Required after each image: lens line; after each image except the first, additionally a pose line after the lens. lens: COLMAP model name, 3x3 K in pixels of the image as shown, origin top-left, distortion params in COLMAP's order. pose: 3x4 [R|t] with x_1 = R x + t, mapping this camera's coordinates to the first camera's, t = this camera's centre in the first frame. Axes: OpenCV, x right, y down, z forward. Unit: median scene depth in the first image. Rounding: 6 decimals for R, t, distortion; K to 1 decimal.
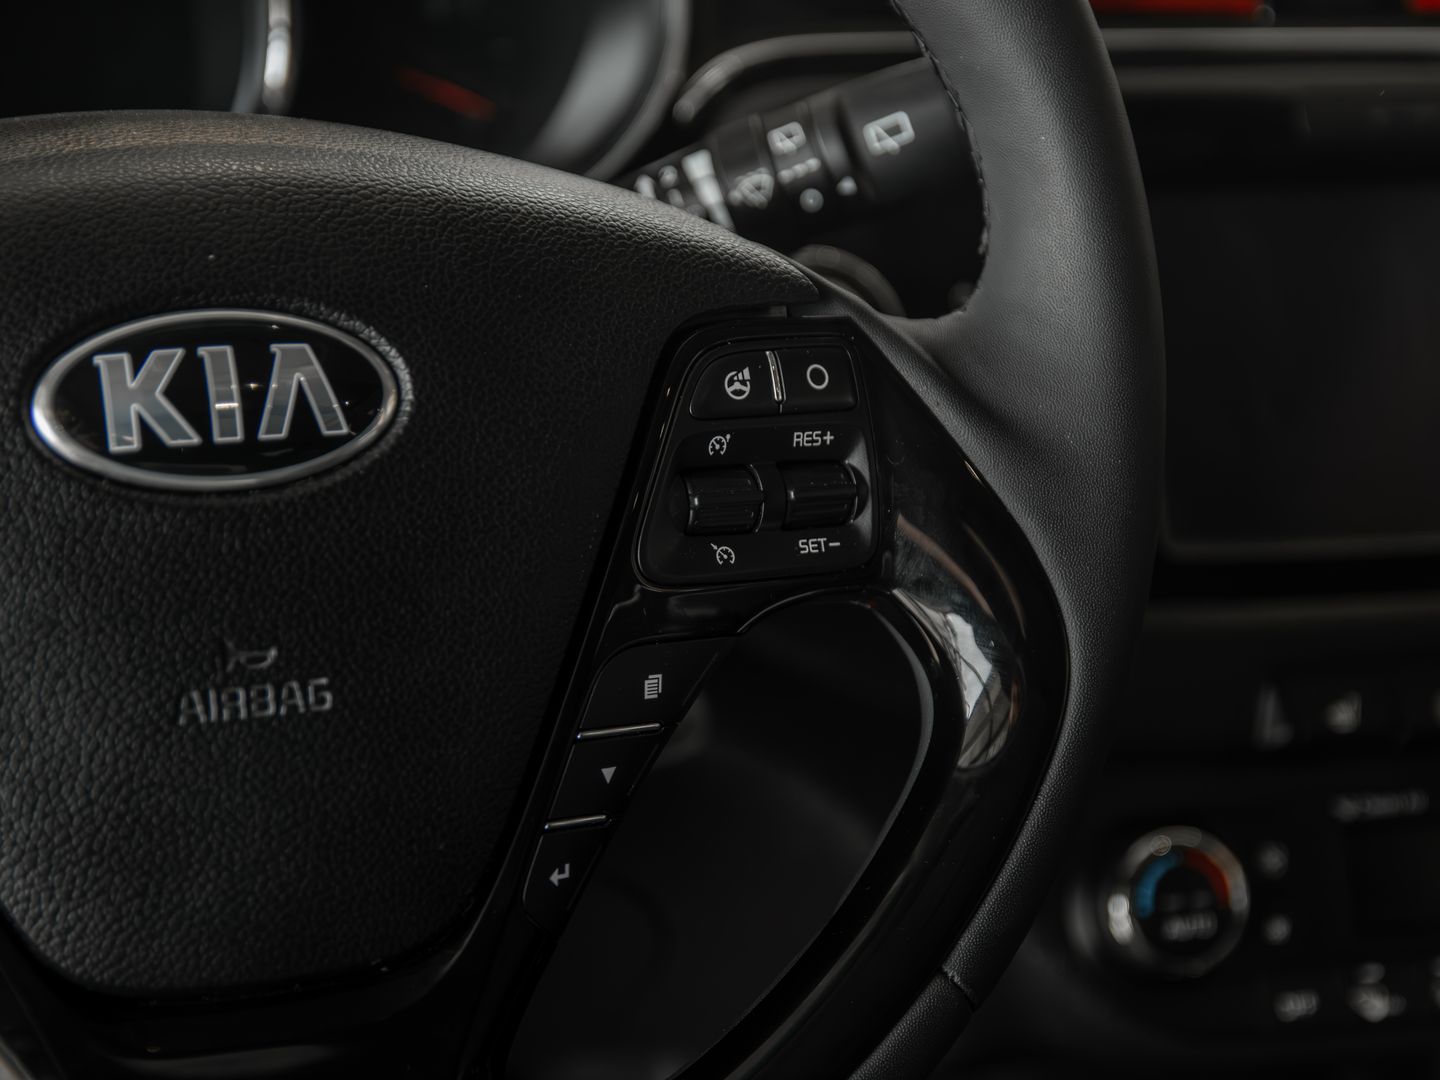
lens RADIAL K [[2948.6, 0, 710.6], [0, 2948.6, 534.6], [0, 0, 1]] dist [0.073497, 0.000000]
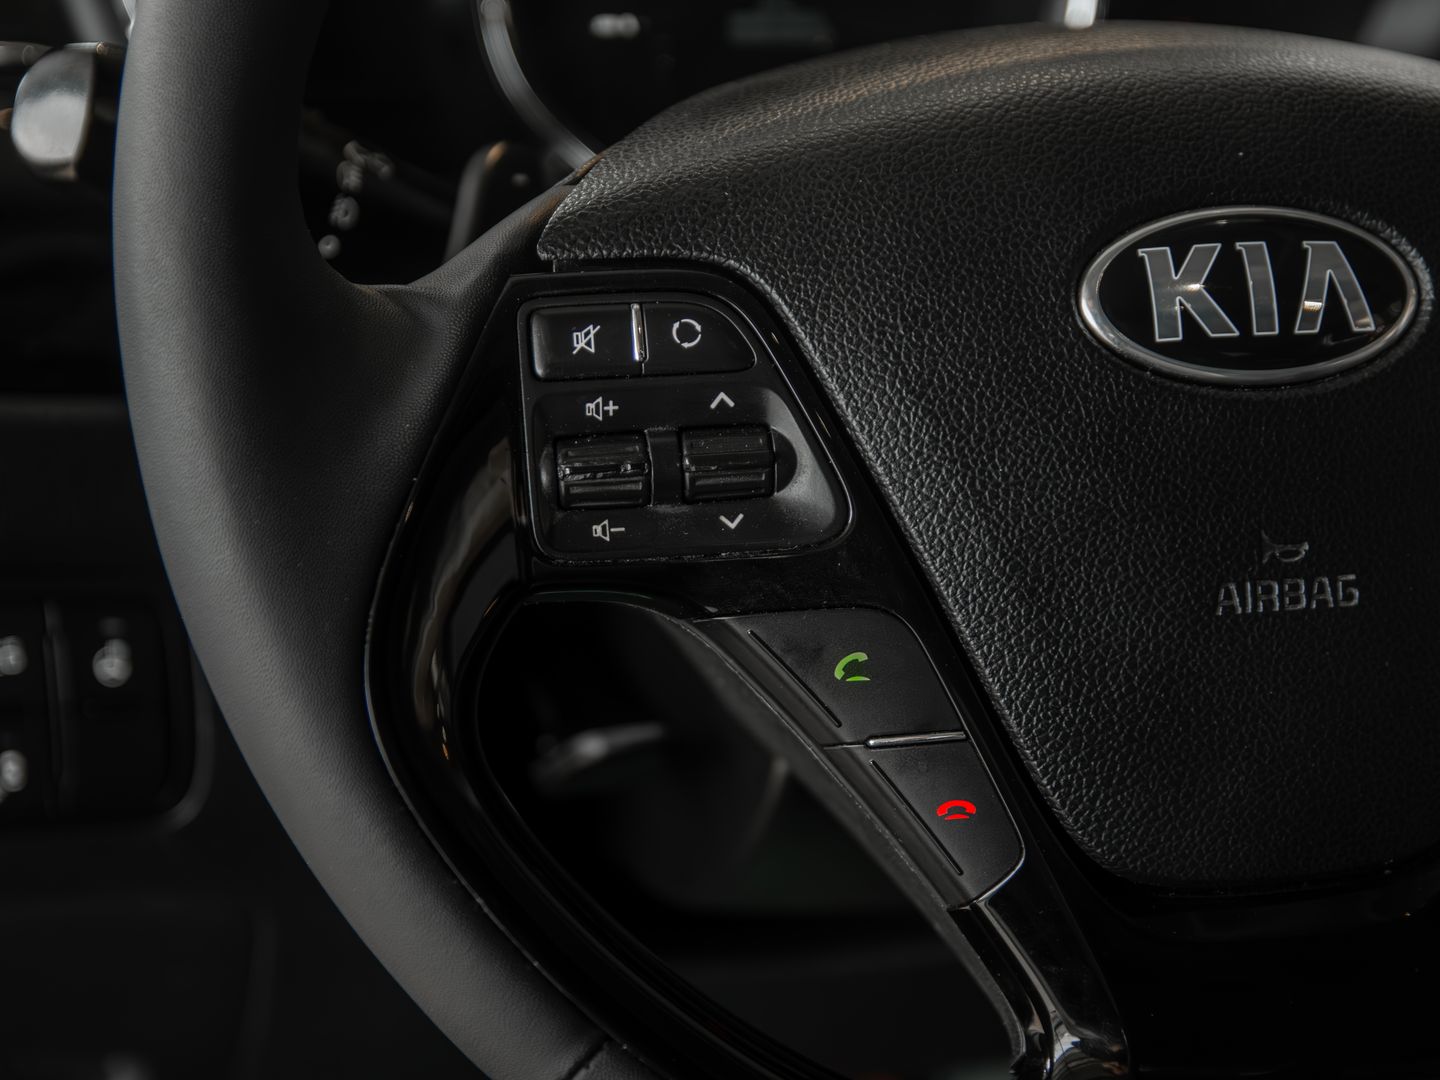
lens RADIAL K [[2948.6, 0, 728.4], [0, 2948.6, 546.9], [0, 0, 1]] dist [0.073497, 0.000000]
pose [[0.996943, 0.017316, -0.076194, -0.267208], [-0.018445, 0.999730, -0.014140, 0.057821], [0.075929, 0.015502, 0.996993, -0.013900]]
